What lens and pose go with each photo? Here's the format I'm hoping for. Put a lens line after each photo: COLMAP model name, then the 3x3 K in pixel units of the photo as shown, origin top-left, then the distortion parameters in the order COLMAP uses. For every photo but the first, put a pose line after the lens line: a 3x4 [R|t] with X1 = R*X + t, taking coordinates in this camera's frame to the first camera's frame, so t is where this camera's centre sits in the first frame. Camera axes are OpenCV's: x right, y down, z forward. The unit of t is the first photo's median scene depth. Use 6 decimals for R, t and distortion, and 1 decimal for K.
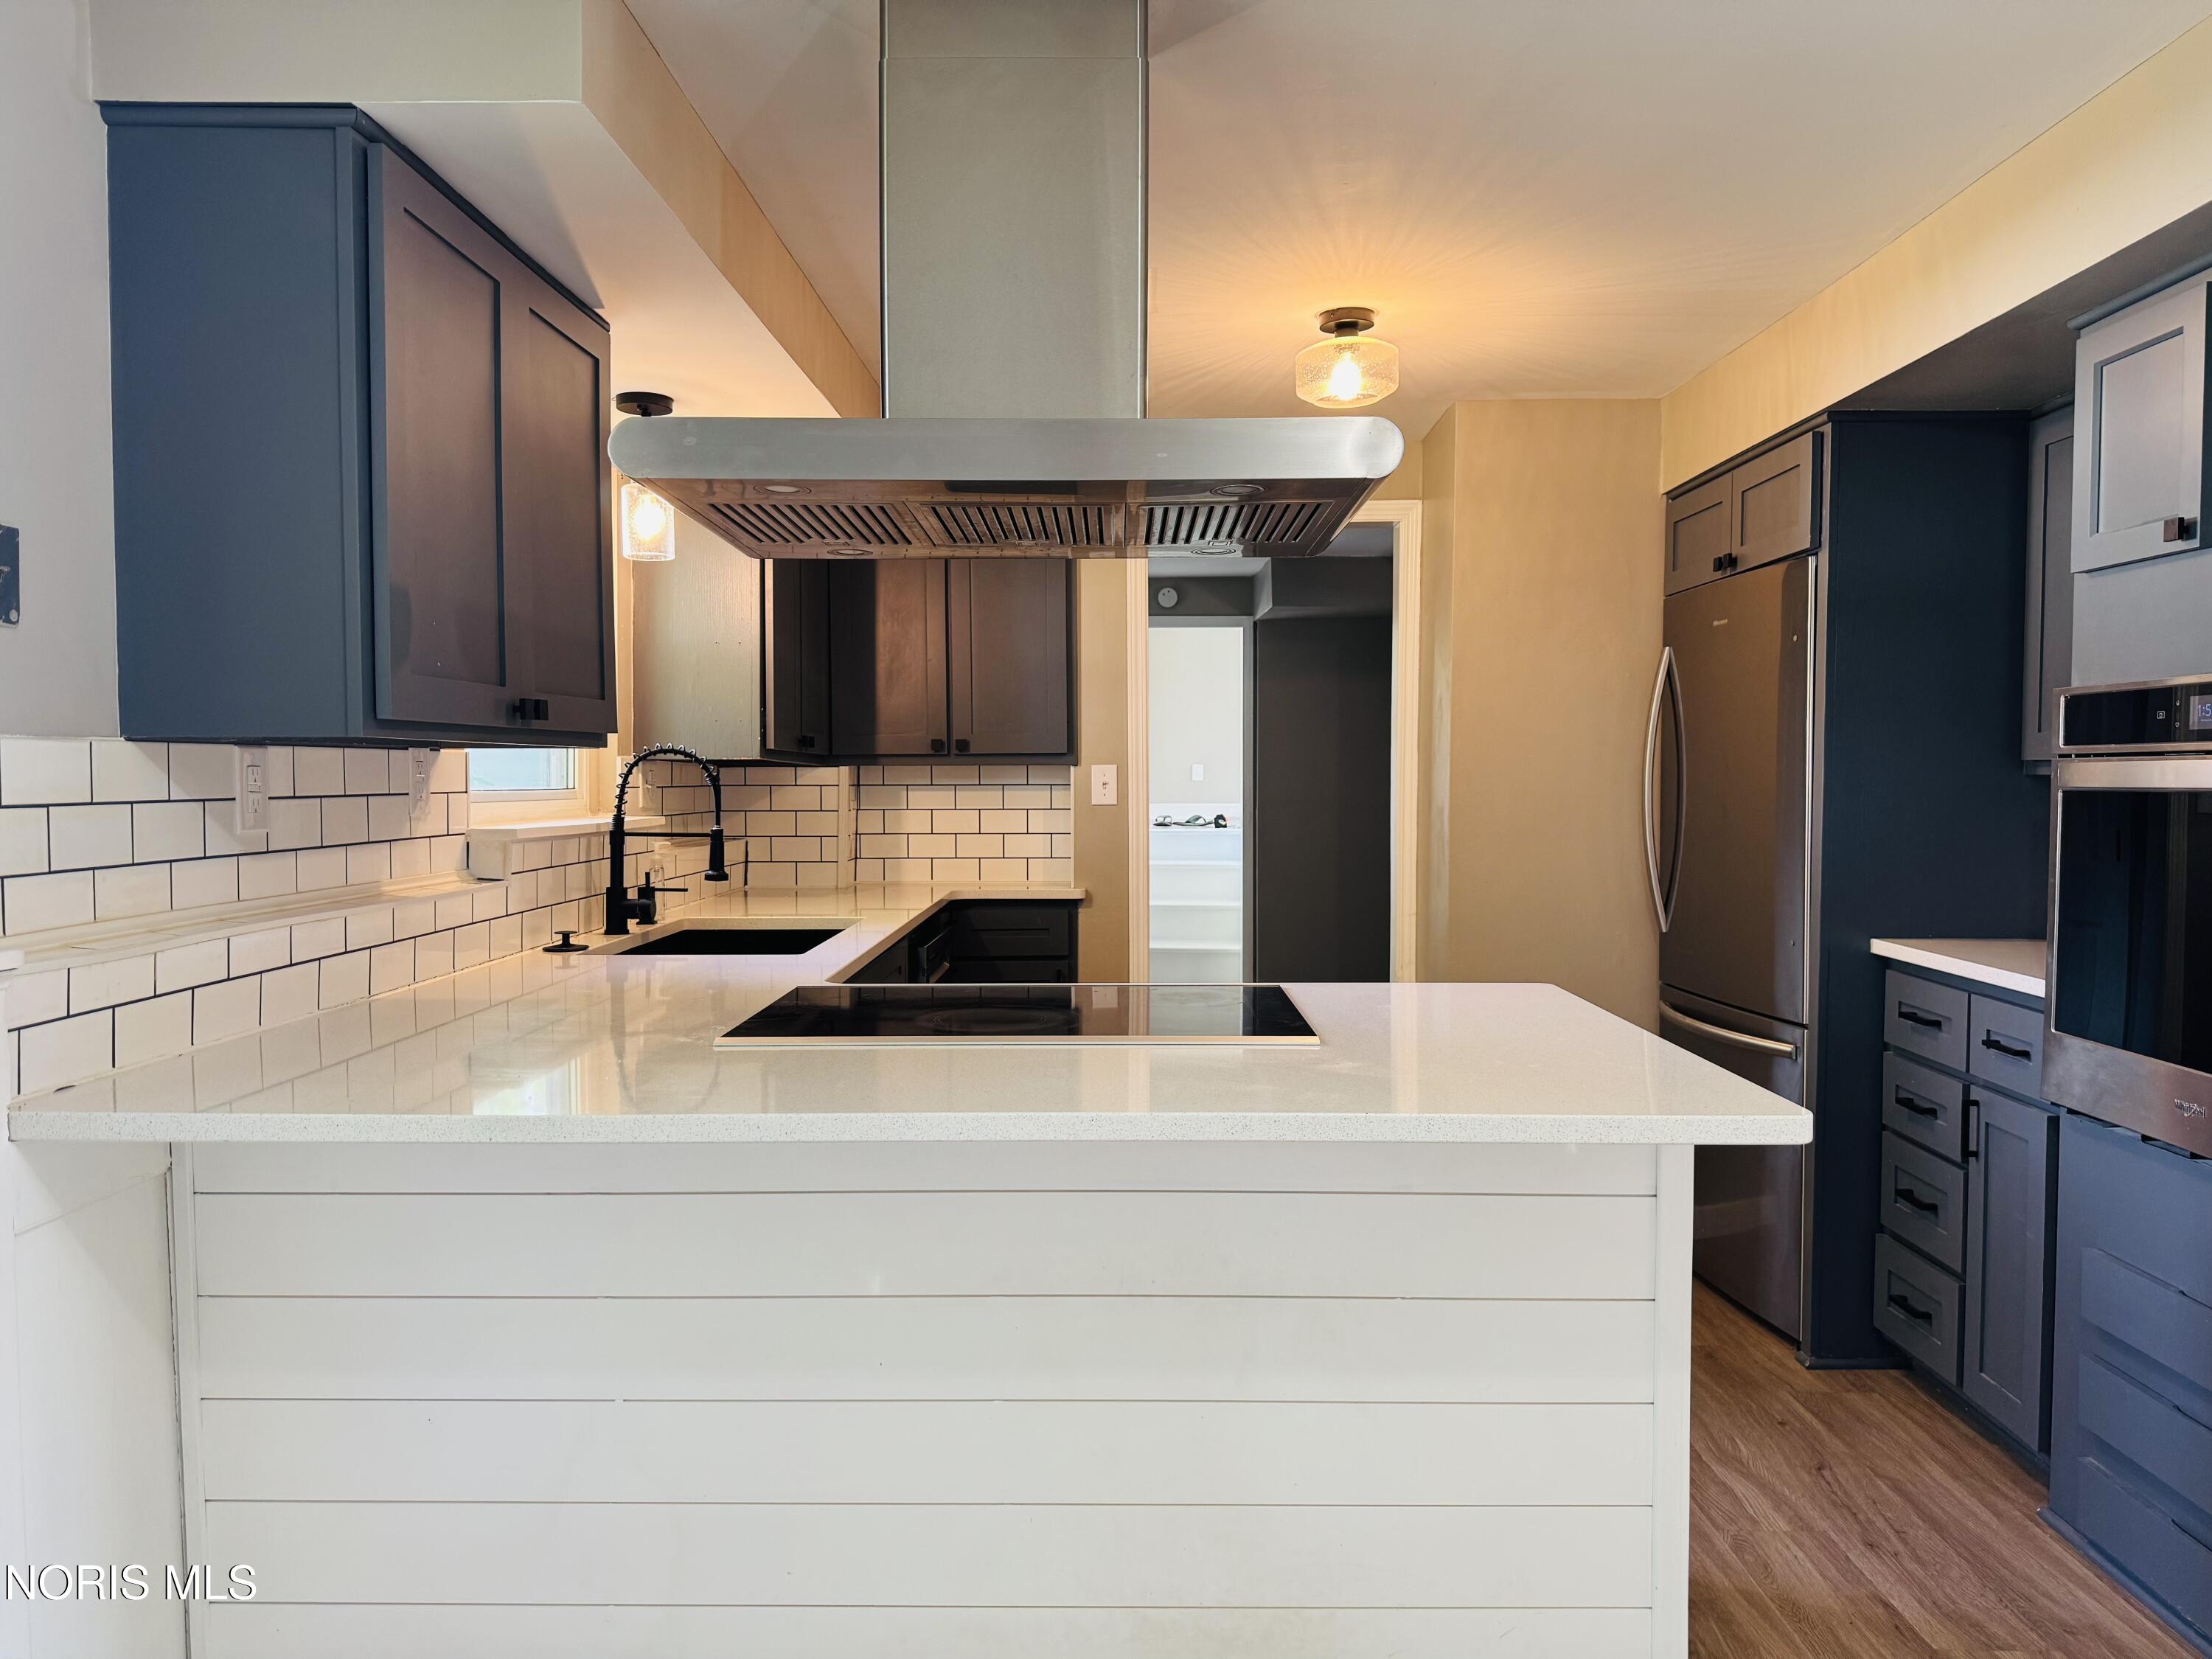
lens RADIAL K [[1556.8, 0, 1106.0], [0, 1556.8, 829.5], [0, 0, 1]] dist [-0.001620, -0.001225]
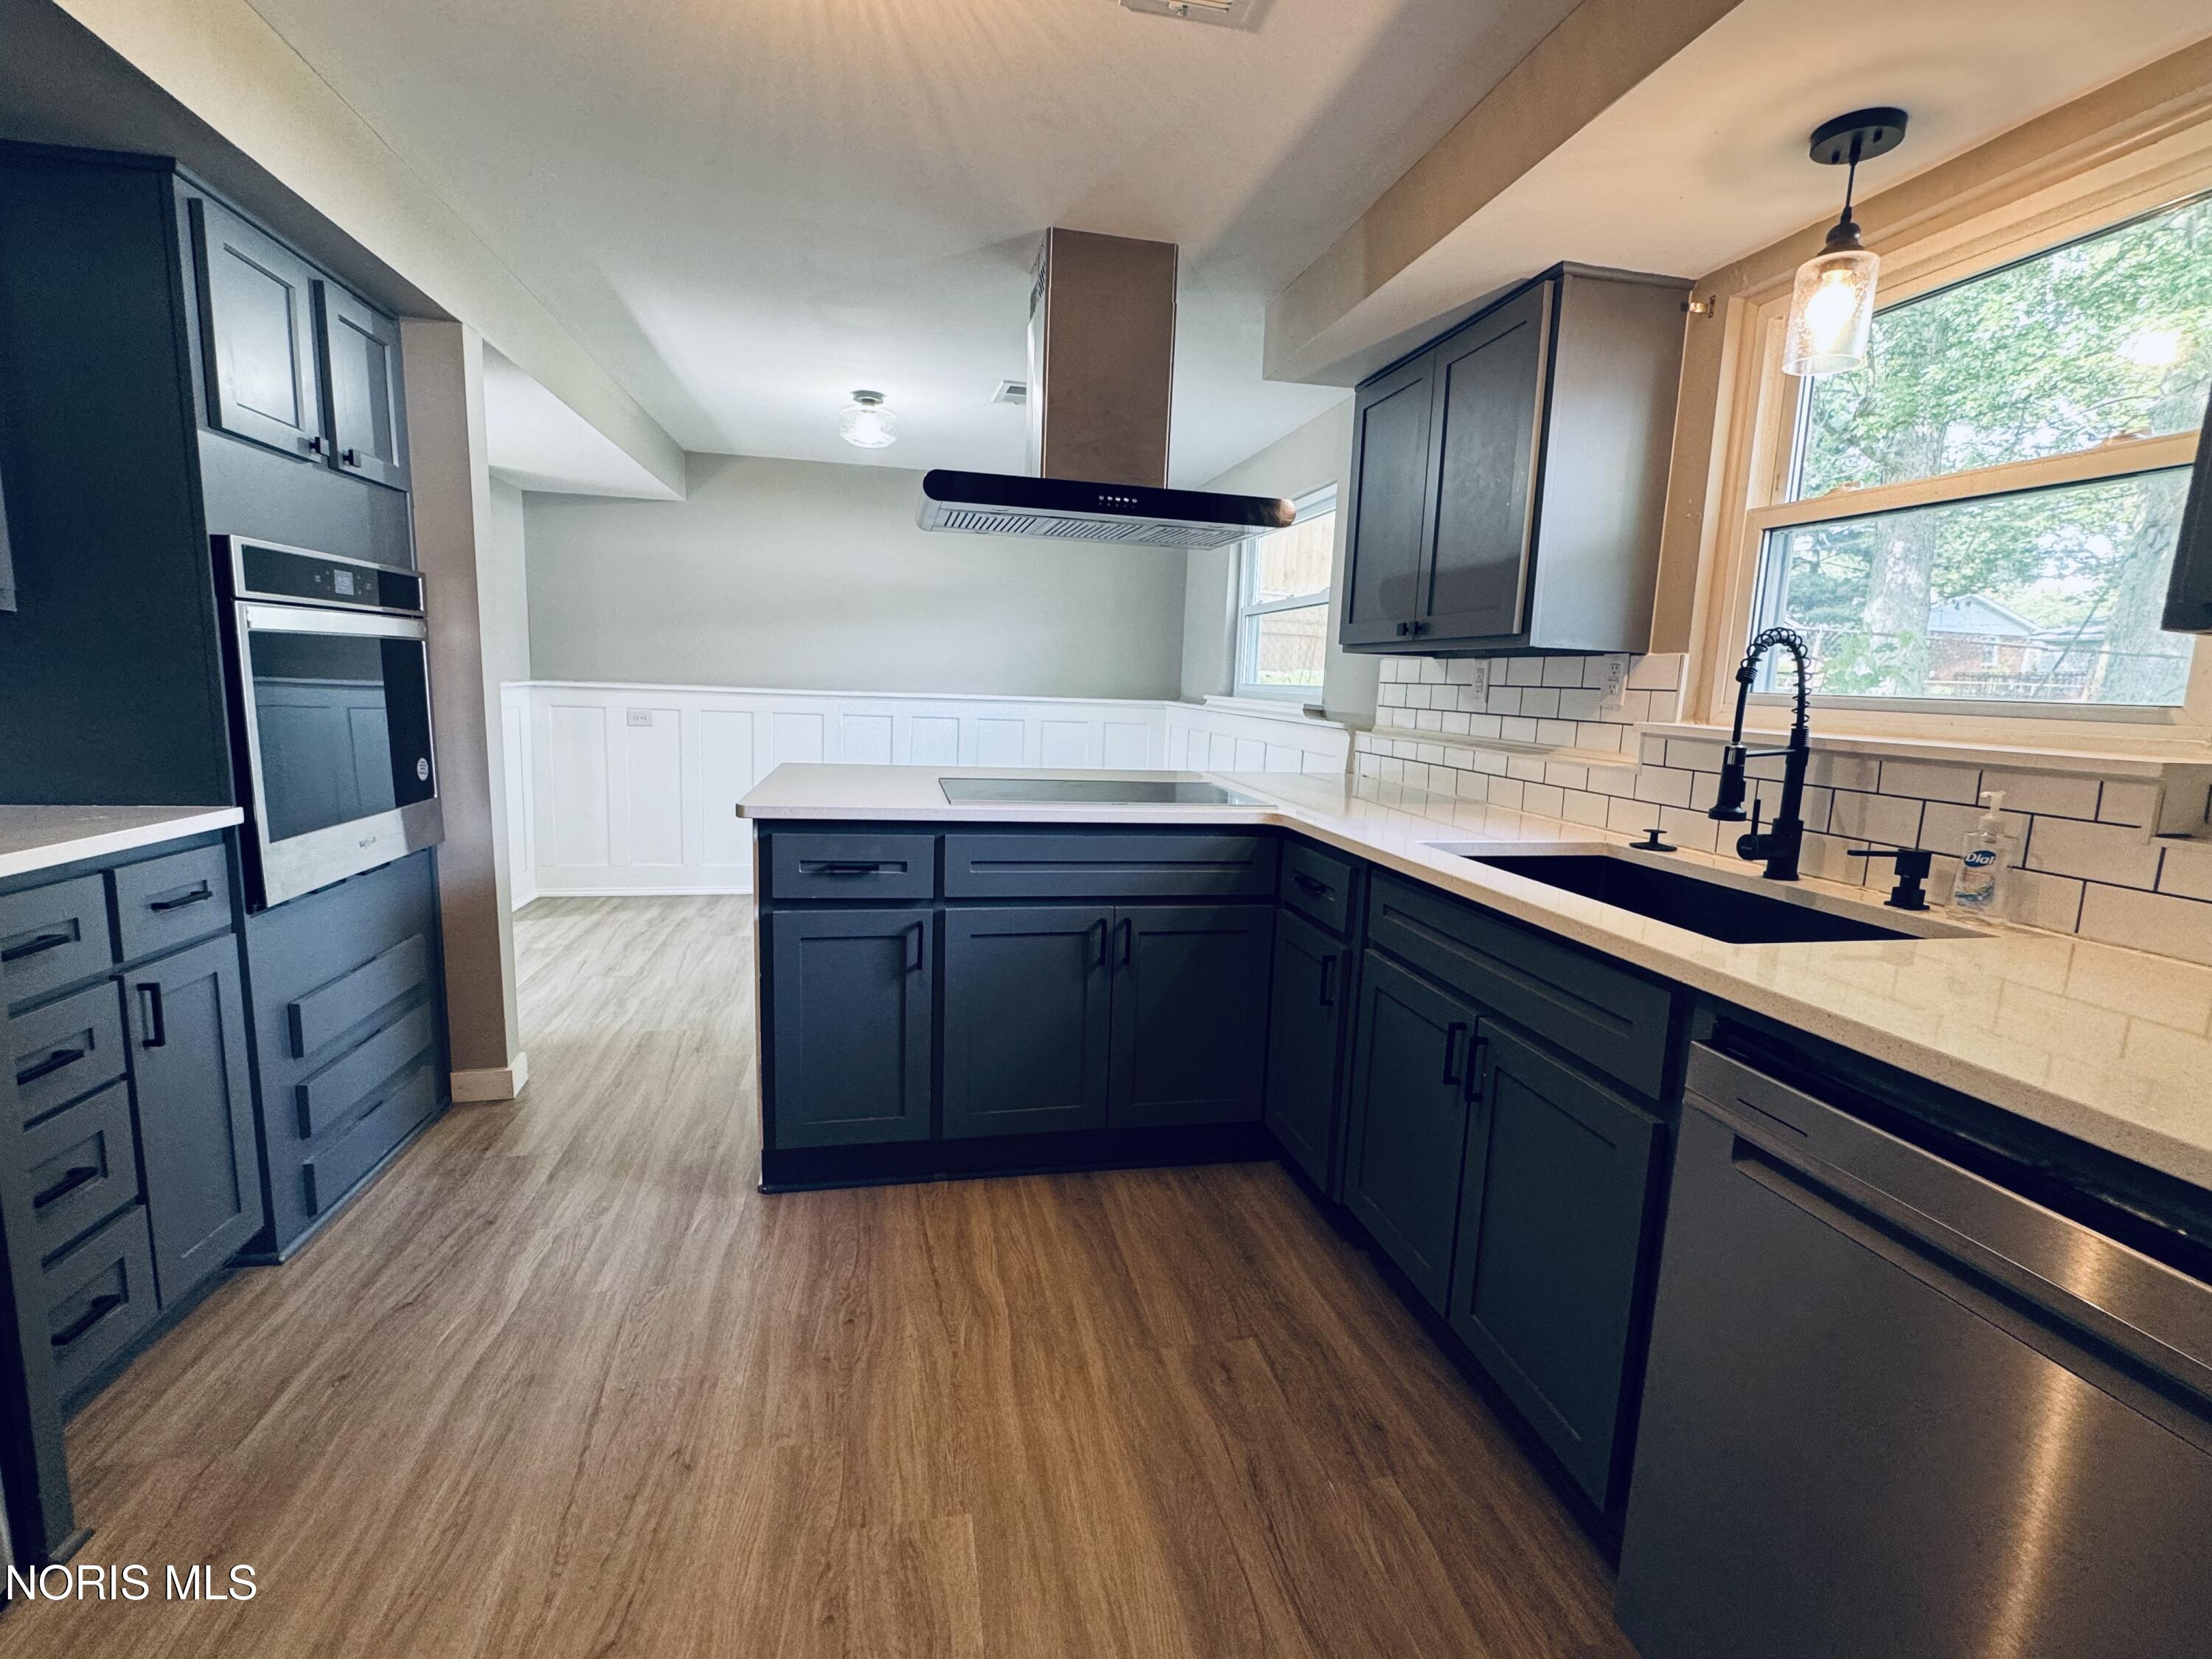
lens RADIAL K [[989.2, 0, 1106.0], [0, 989.2, 829.5], [0, 0, 1]] dist [0.000592, 0.000111]
pose [[-0.973955, -0.002682, -0.226725, 0.175413], [-0.046278, 0.981233, 0.187190, -0.046746], [0.221968, 0.192807, -0.955801, 1.853870]]
